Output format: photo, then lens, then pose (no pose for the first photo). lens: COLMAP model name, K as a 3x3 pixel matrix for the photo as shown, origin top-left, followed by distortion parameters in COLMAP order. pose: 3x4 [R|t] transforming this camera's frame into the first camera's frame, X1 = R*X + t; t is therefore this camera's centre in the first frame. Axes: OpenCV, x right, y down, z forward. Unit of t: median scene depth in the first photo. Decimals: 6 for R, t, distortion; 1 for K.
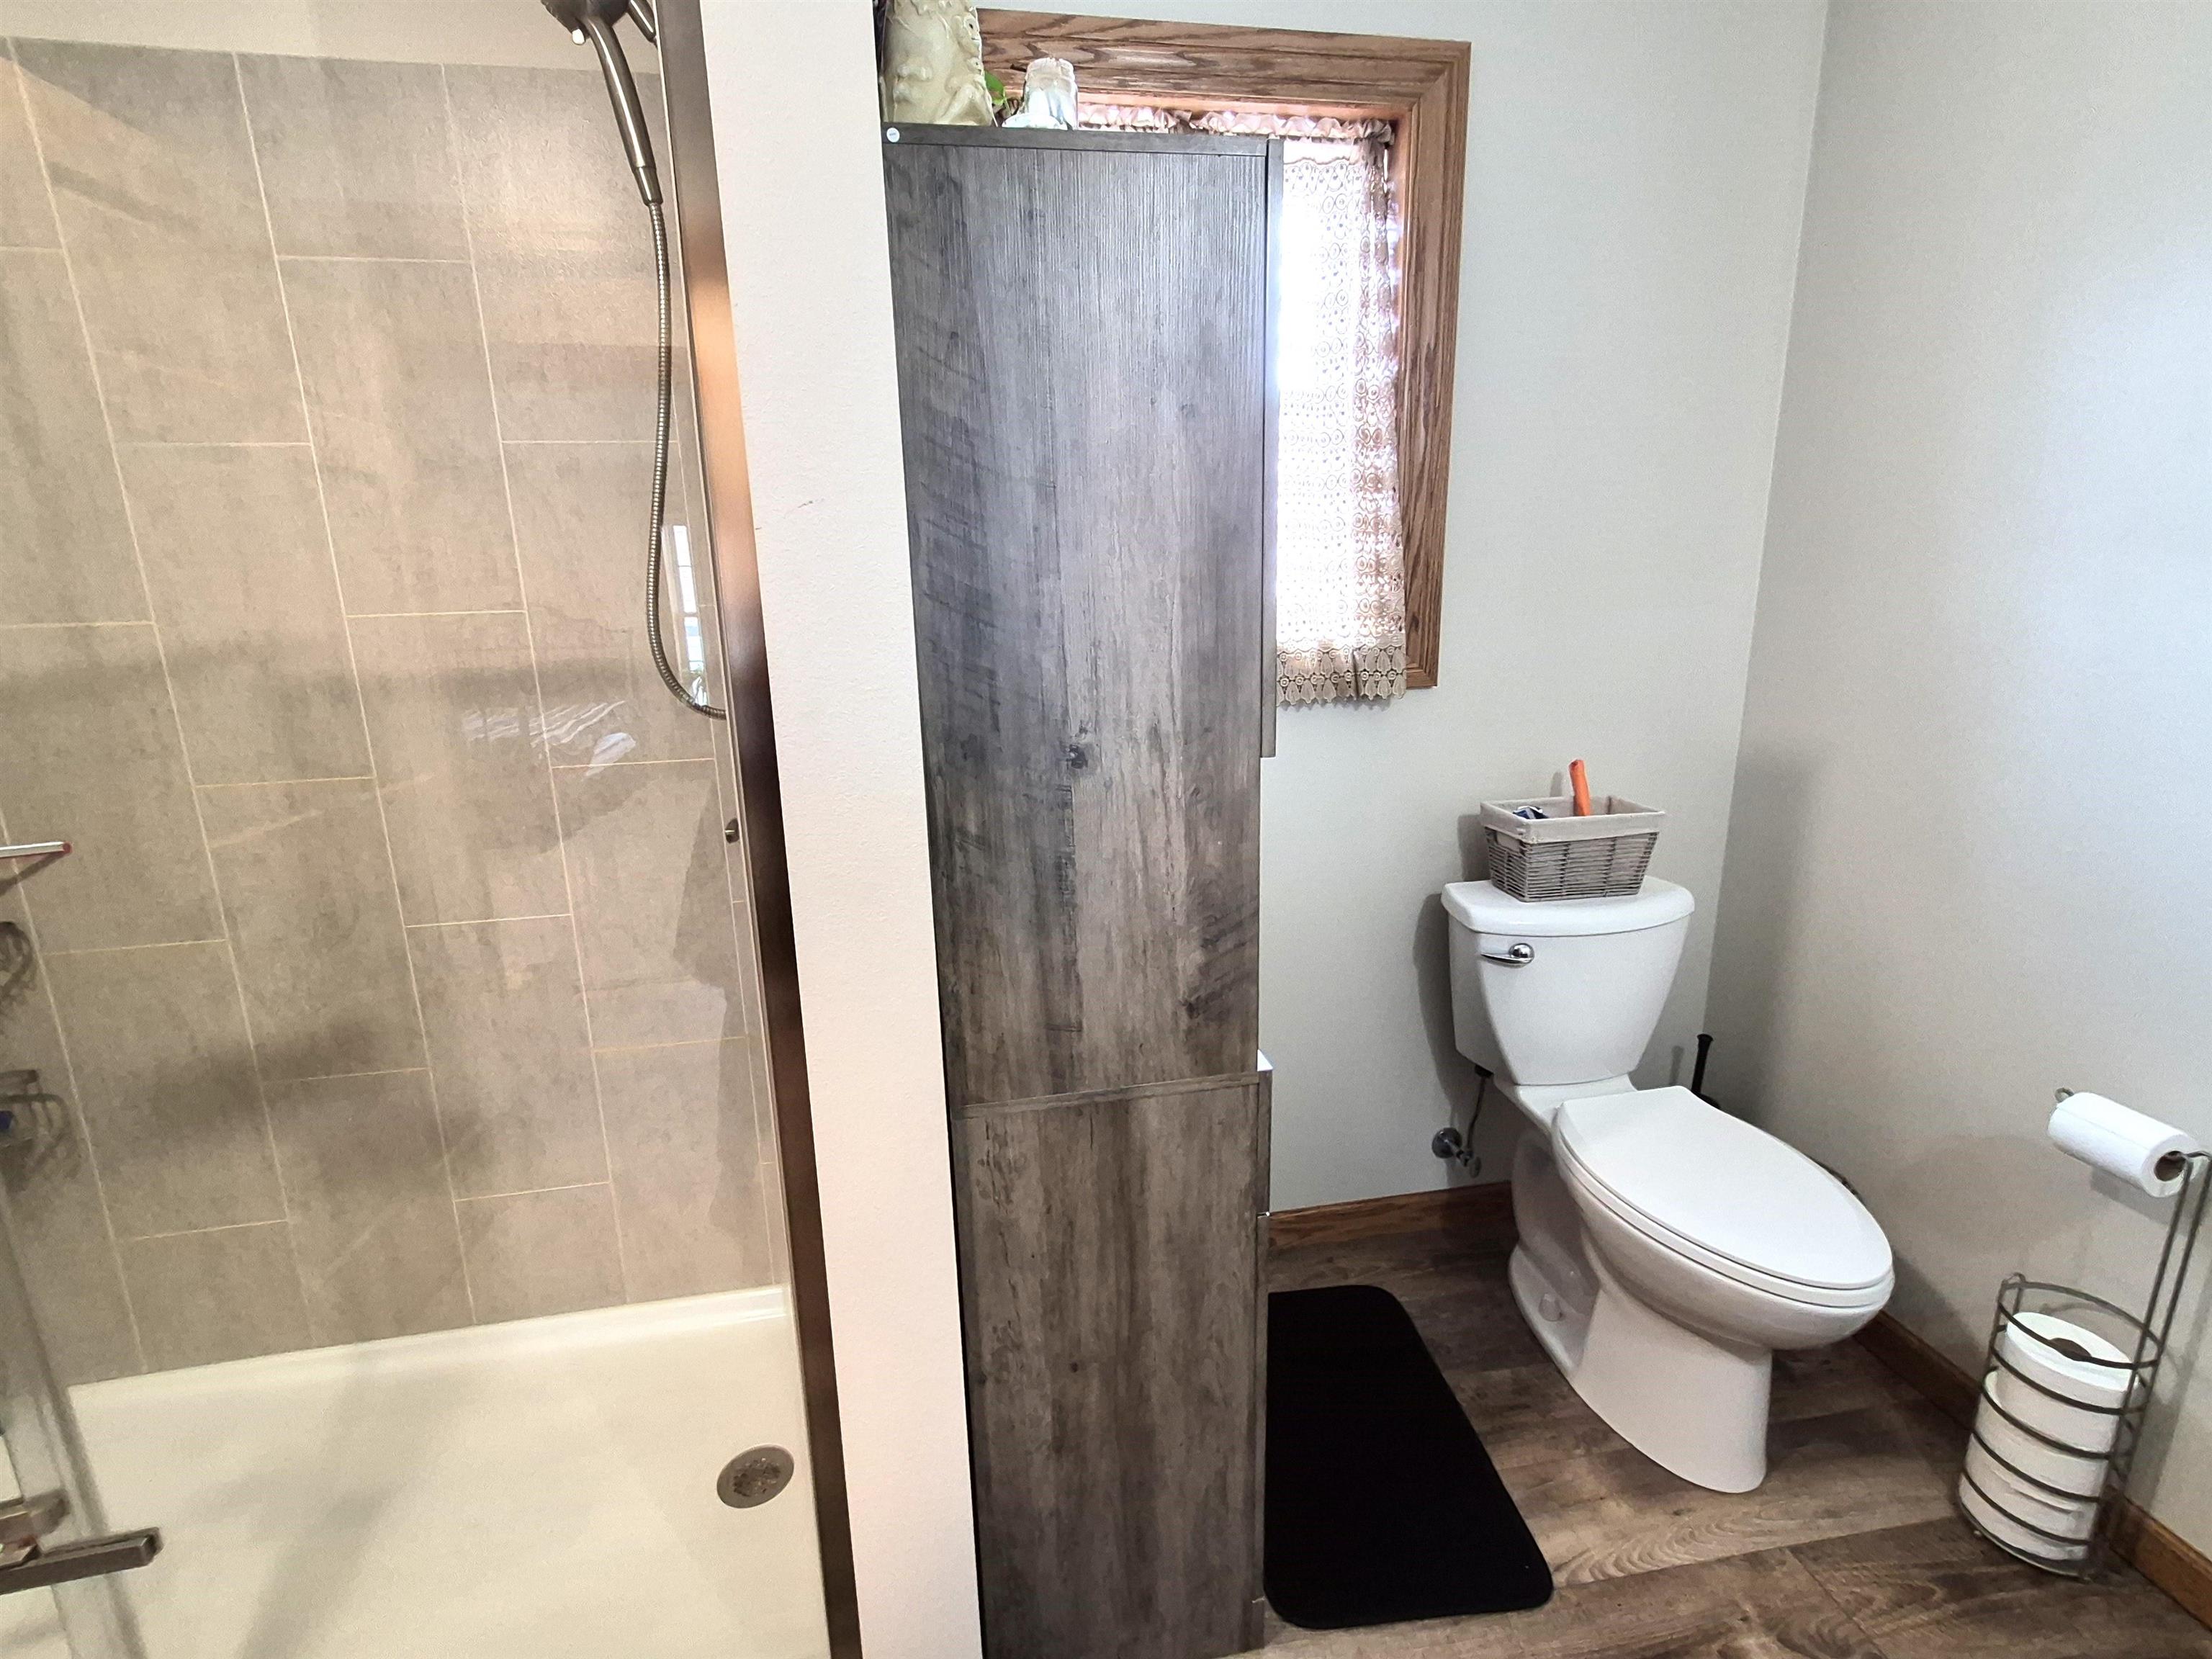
lens RADIAL K [[997.4, 0, 1091.9], [0, 997.4, 820.8], [0, 0, 1]] dist [0.004782, 0.001203]
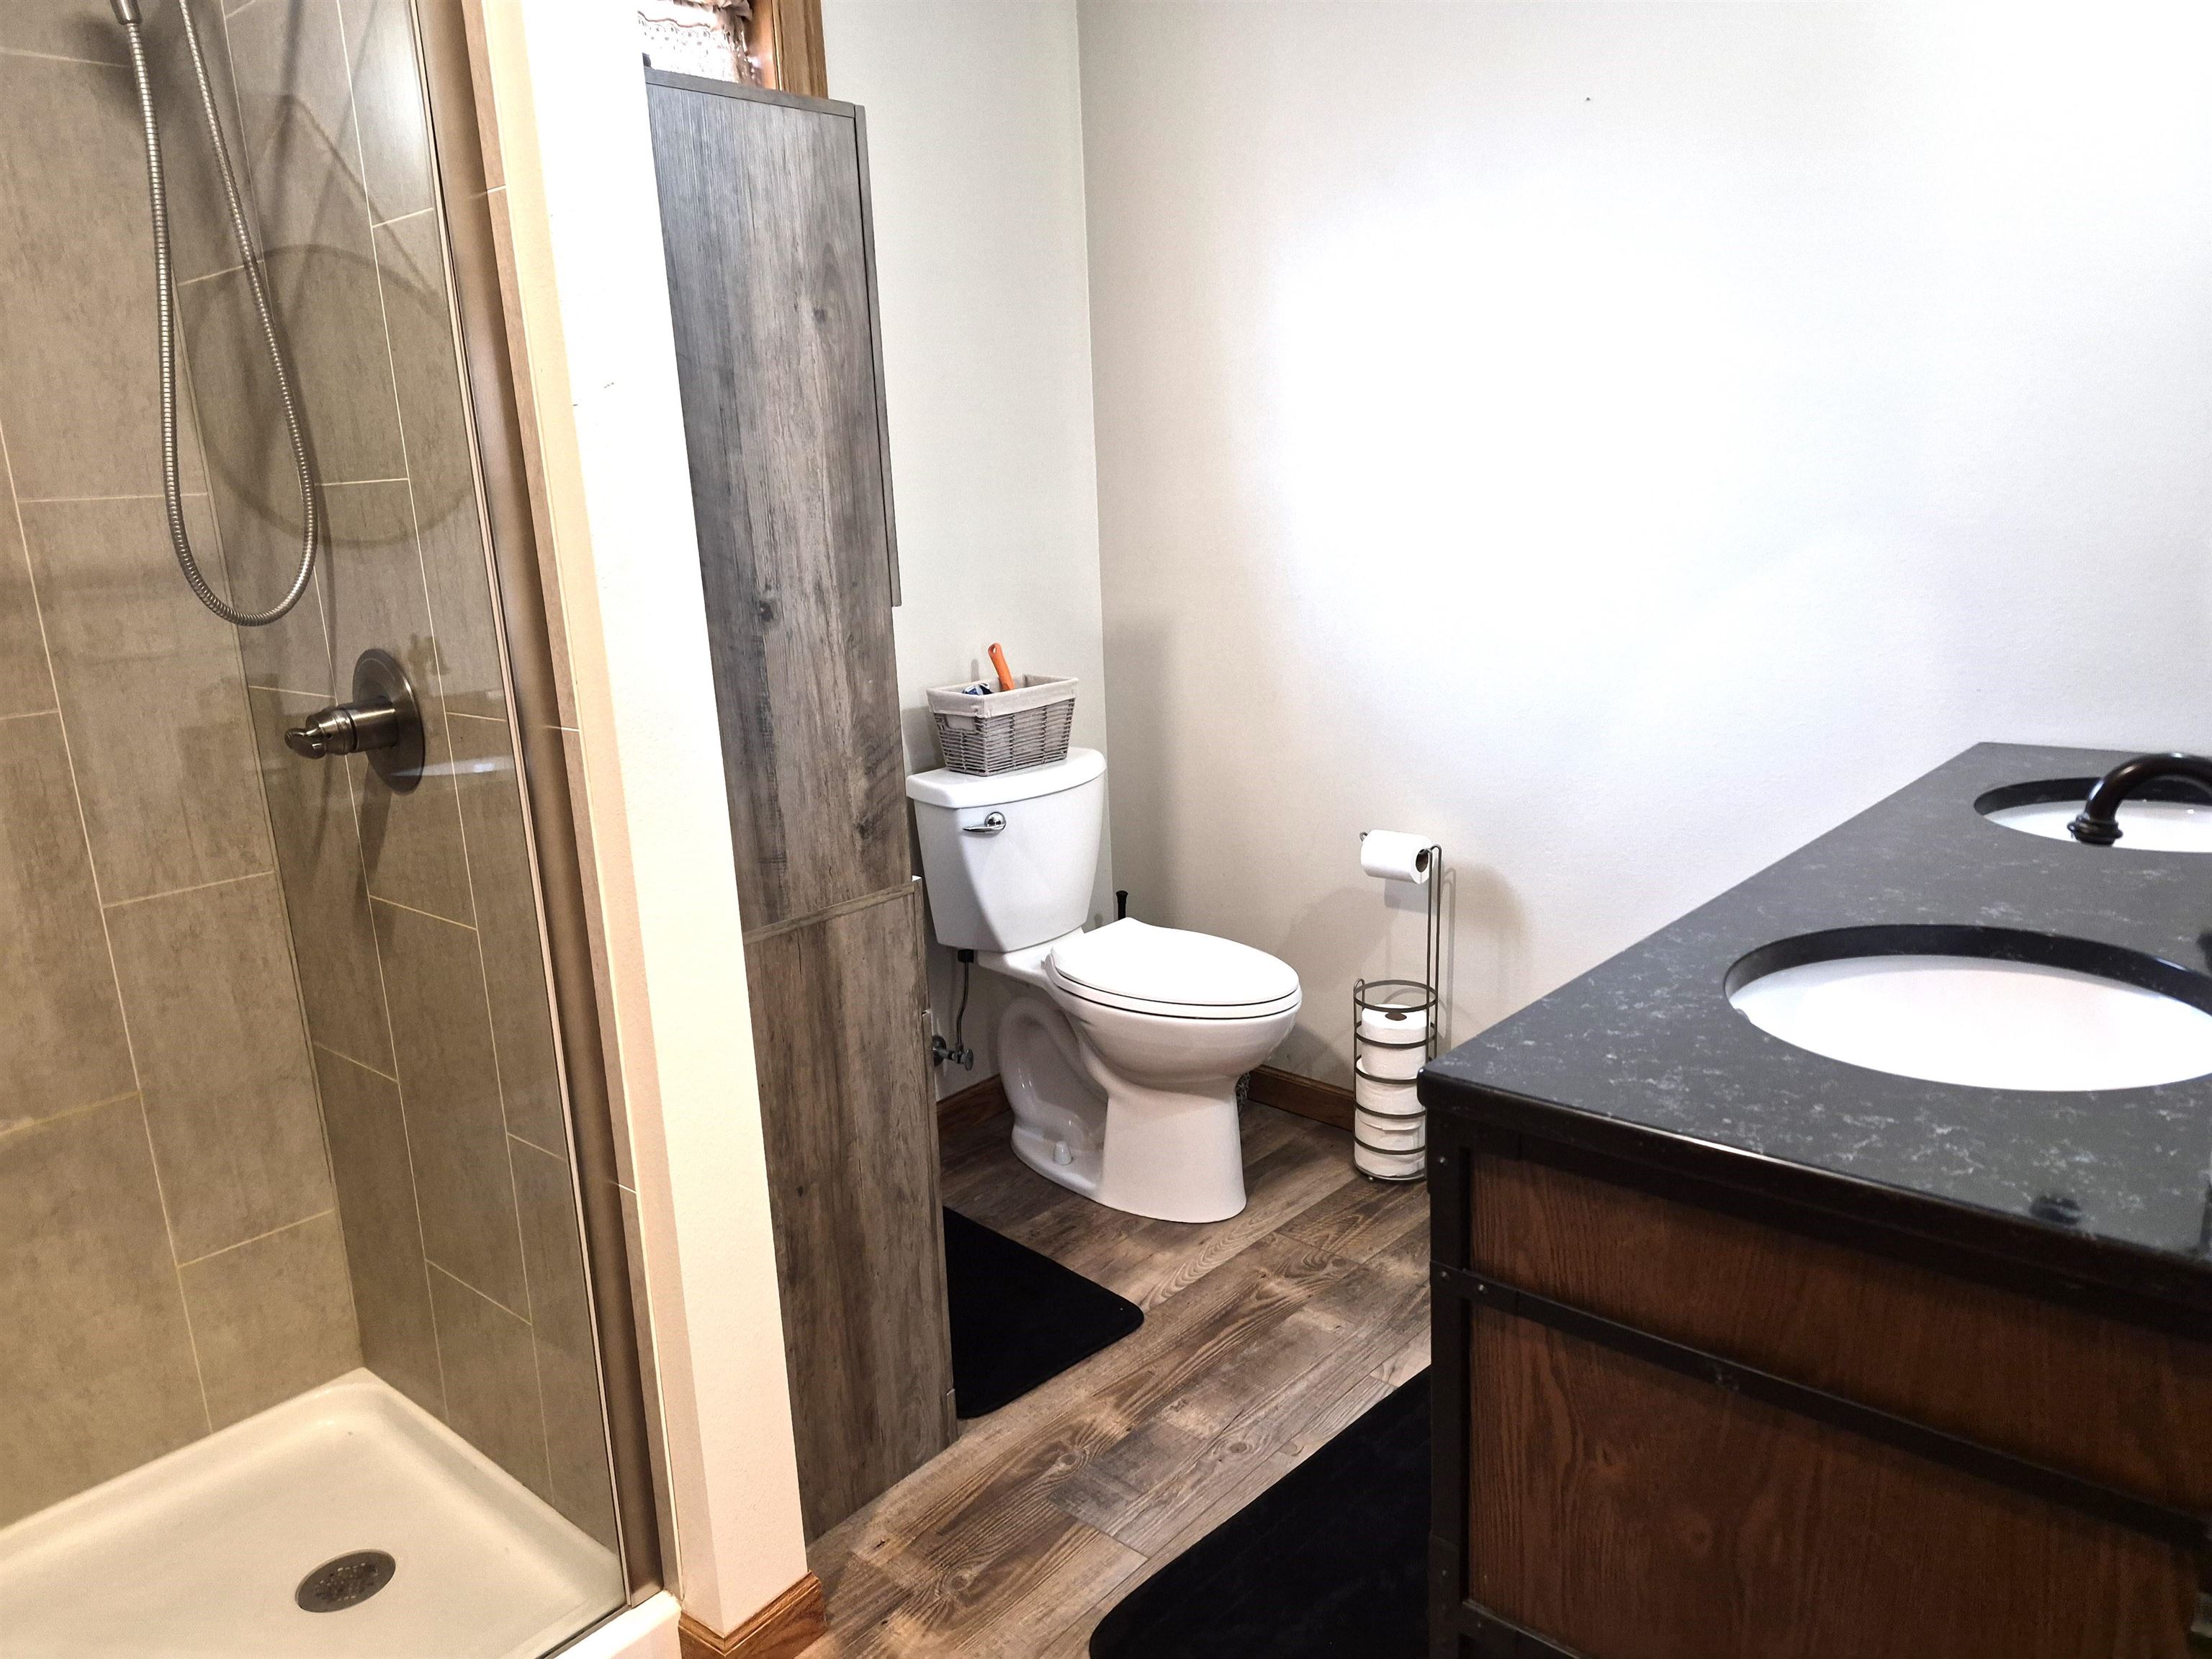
lens RADIAL K [[1540.0, 0, 1103.9], [0, 1540.0, 863.7], [0, 0, 1]] dist [0.080180, -0.086582]
pose [[0.773943, -0.160130, 0.612675, -0.621959], [0.165893, 0.984981, 0.047876, 0.147972], [-0.611139, 0.064585, 0.788884, -0.459138]]
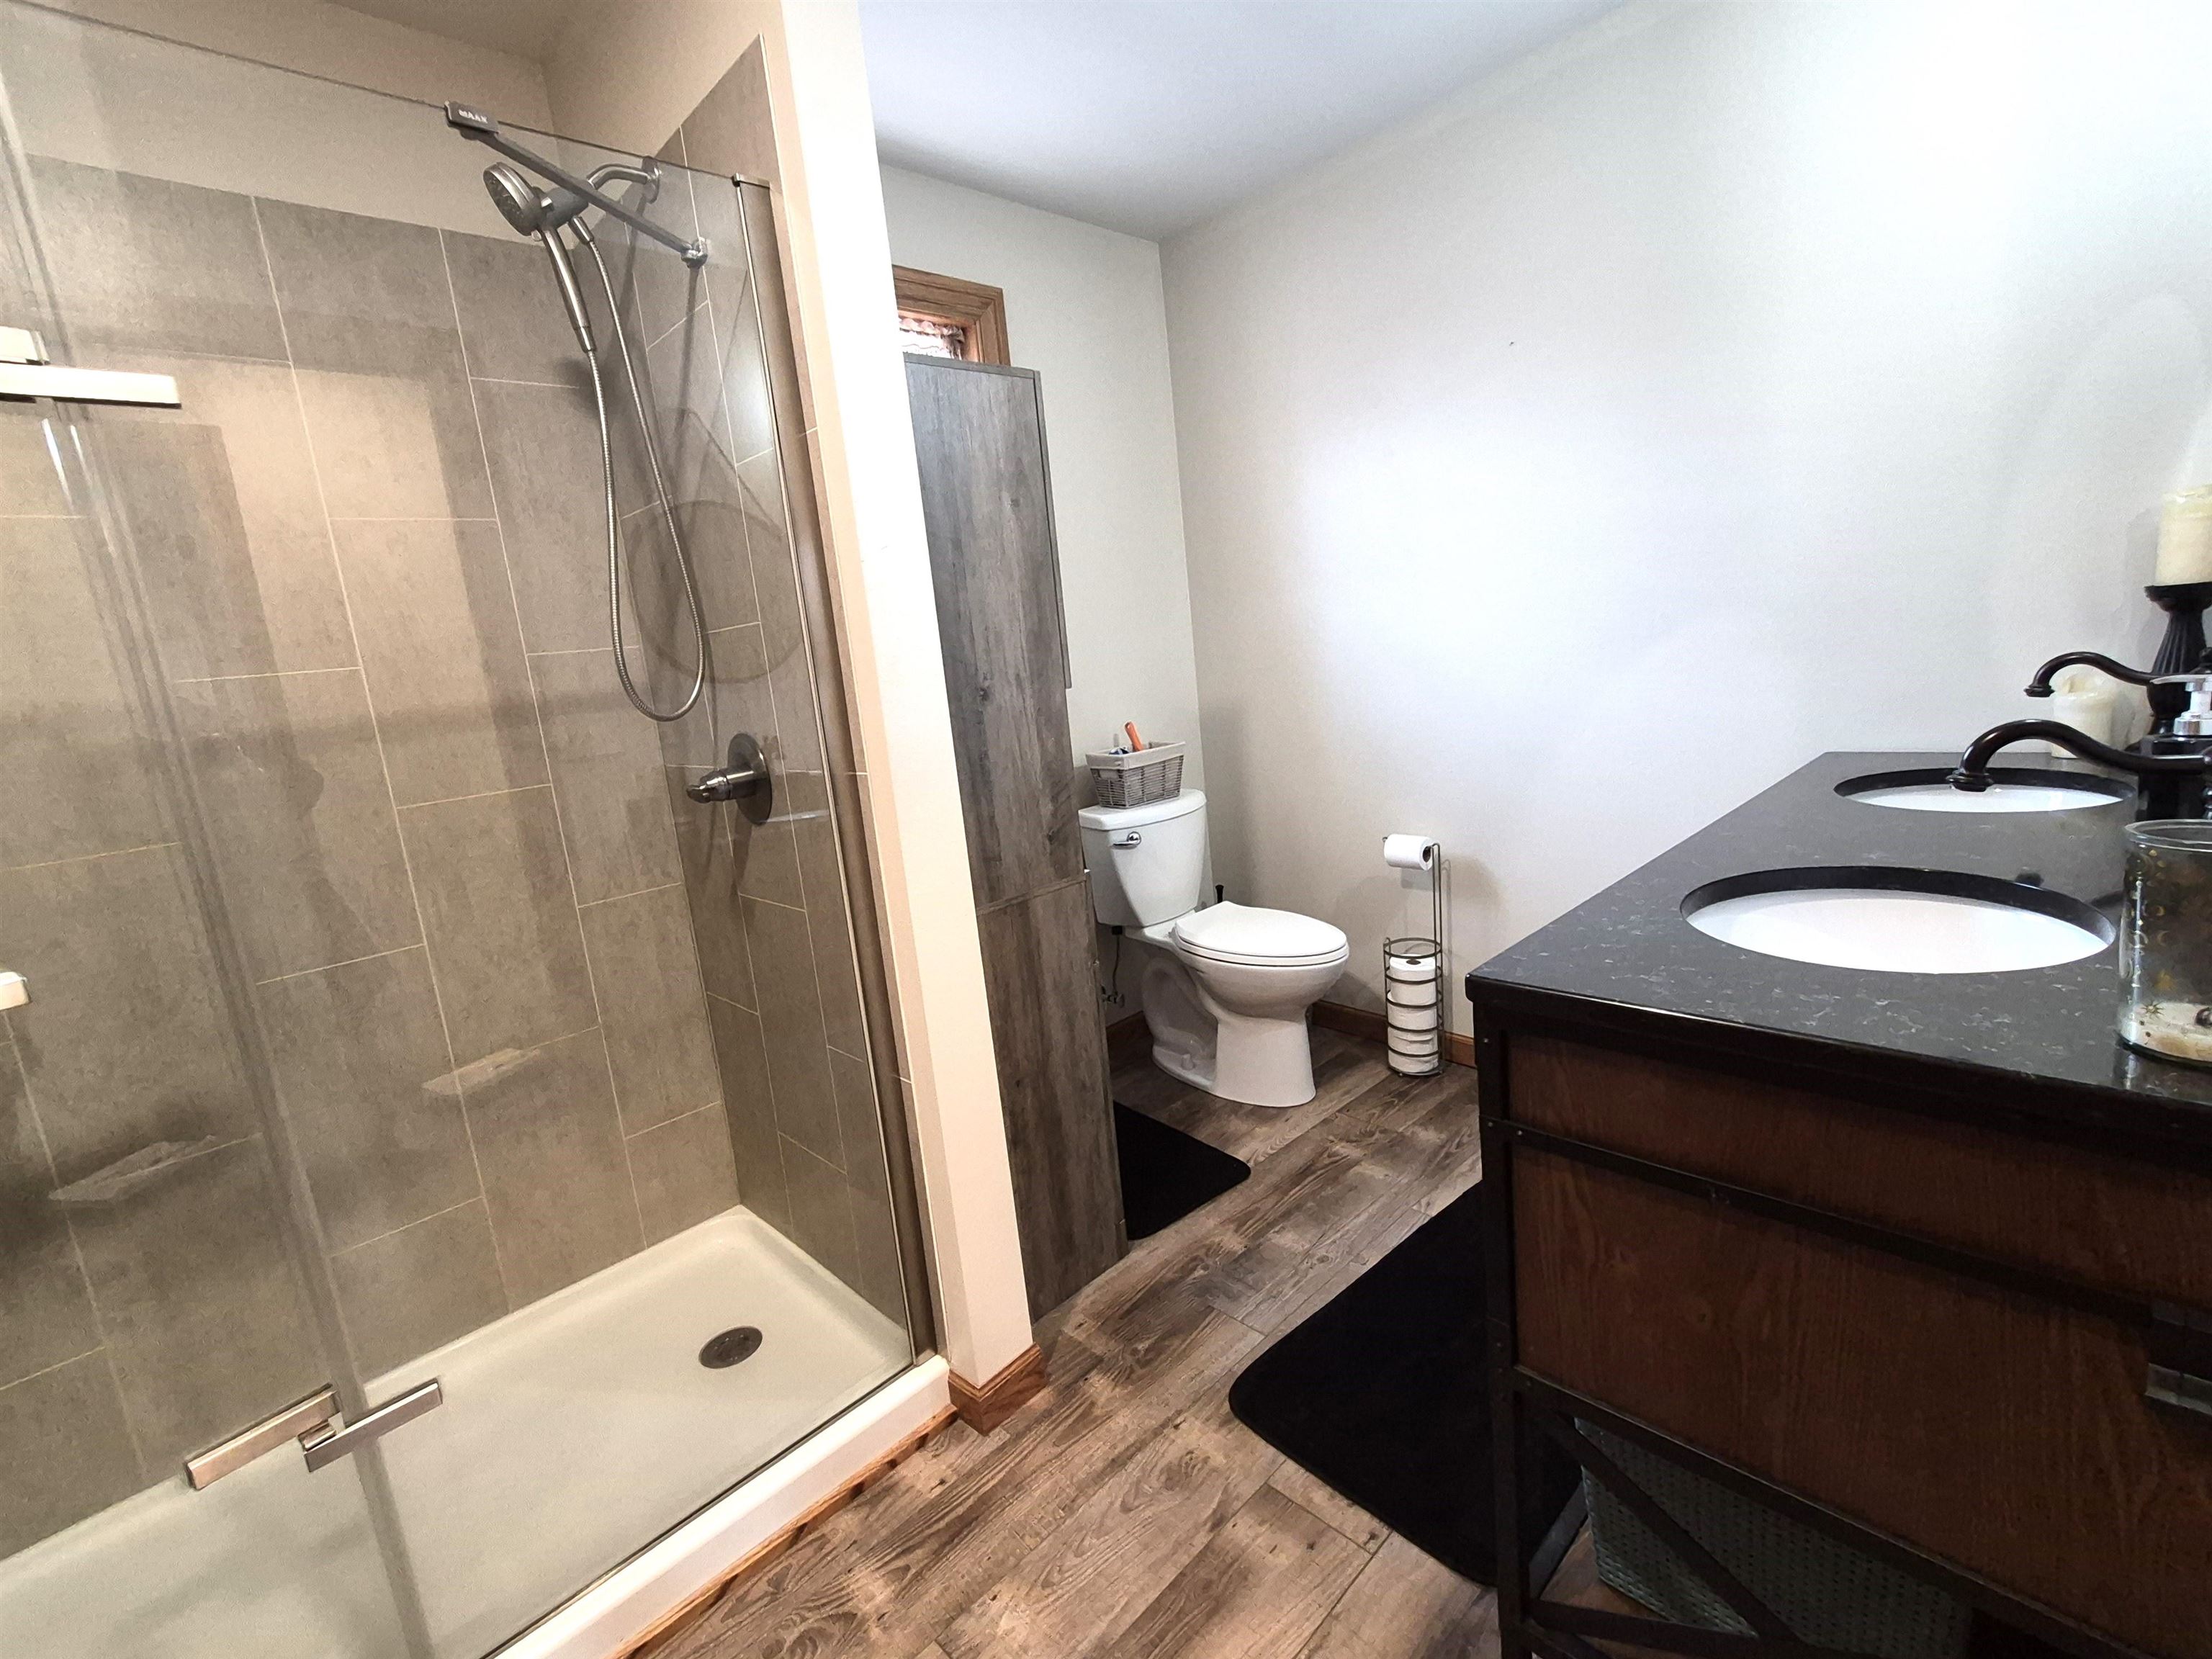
lens RADIAL K [[997.4, 0, 1104.7], [0, 997.4, 825.1], [0, 0, 1]] dist [0.004782, 0.001203]
pose [[0.820978, -0.156239, 0.549166, -0.608042], [0.203368, 0.978769, -0.025564, 0.180147], [-0.533513, 0.132671, 0.835322, -0.392295]]
